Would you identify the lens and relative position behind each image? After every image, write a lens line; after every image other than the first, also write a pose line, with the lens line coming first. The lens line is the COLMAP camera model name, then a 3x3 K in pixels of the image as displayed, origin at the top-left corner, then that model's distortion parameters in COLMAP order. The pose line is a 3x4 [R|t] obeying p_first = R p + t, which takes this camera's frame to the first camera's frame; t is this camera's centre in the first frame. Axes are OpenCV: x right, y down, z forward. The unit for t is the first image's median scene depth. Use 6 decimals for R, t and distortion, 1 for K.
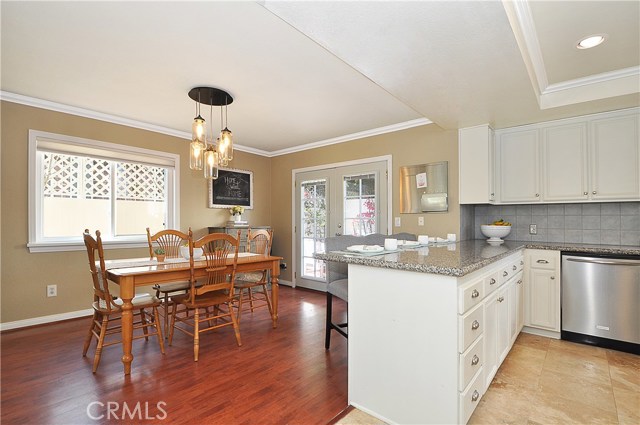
lens RADIAL K [[302.6, 0, 320.0], [0, 302.6, 212.5], [0, 0, 1]] dist [-0.012050, -0.008091]
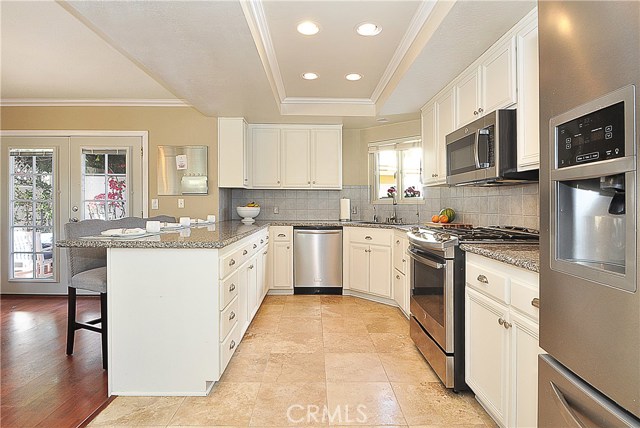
lens RADIAL K [[325.4, 0, 321.4], [0, 325.4, 212.1], [0, 0, 1]] dist [0.000828, -0.000016]
pose [[0.737005, -0.020286, 0.675583, -0.060395], [-0.016727, 0.998696, 0.048236, -0.002635], [-0.675680, -0.046851, 0.735705, -0.119659]]
